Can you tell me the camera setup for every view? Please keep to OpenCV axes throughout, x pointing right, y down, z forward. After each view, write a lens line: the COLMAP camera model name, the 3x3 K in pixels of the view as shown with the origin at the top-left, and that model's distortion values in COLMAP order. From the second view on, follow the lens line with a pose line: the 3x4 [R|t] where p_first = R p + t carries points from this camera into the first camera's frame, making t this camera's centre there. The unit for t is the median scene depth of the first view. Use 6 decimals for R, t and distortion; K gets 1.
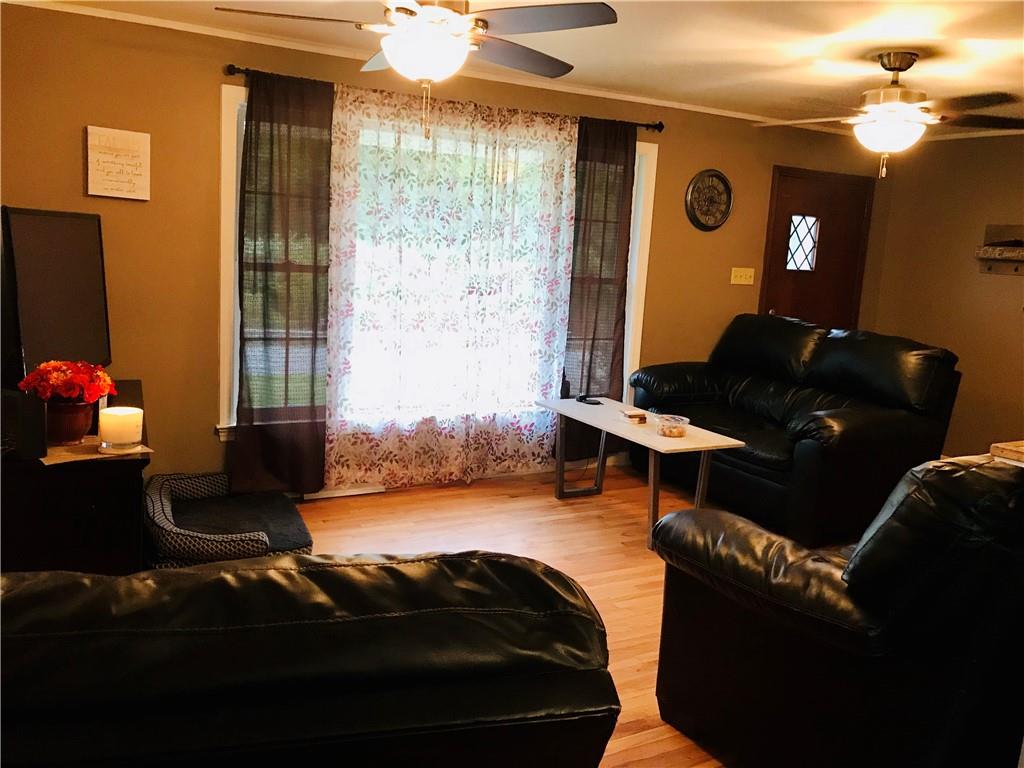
lens RADIAL K [[845.8, 0, 511.9], [0, 845.8, 369.0], [0, 0, 1]] dist [0.001905, 0.016533]
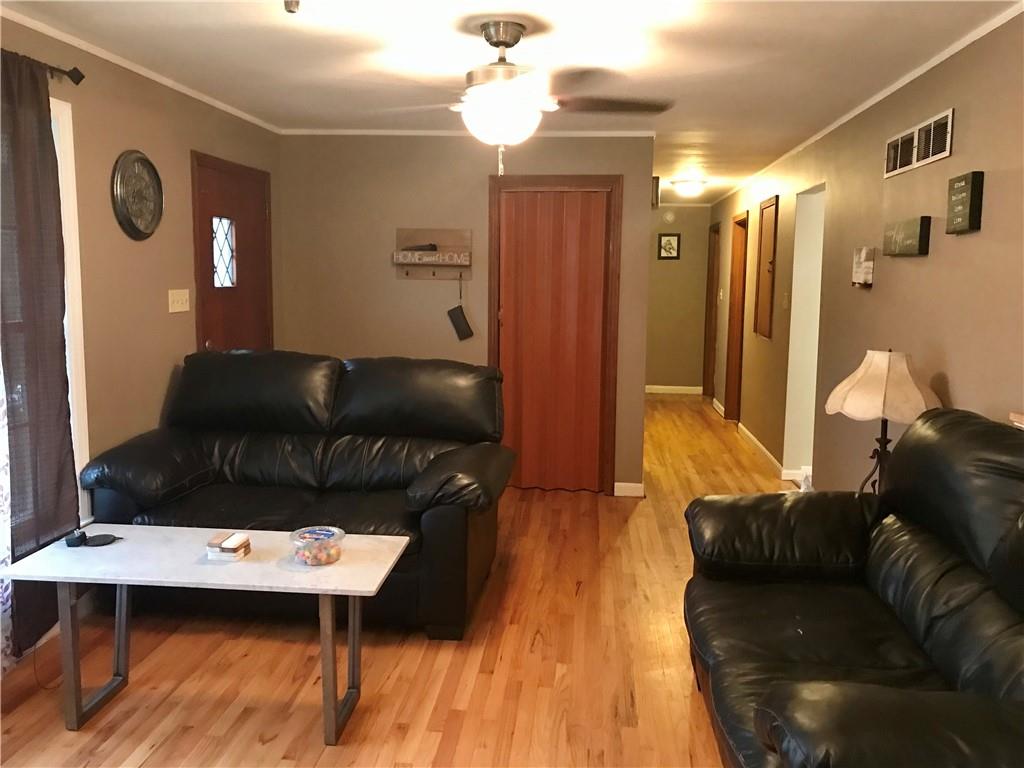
lens RADIAL K [[845.8, 0, 511.9], [0, 845.8, 369.0], [0, 0, 1]] dist [0.001905, 0.016533]
pose [[0.565512, -0.142449, 0.812345, -0.173979], [0.139993, 0.987257, 0.075665, -0.070483], [-0.812772, 0.070933, 0.578248, 0.369597]]
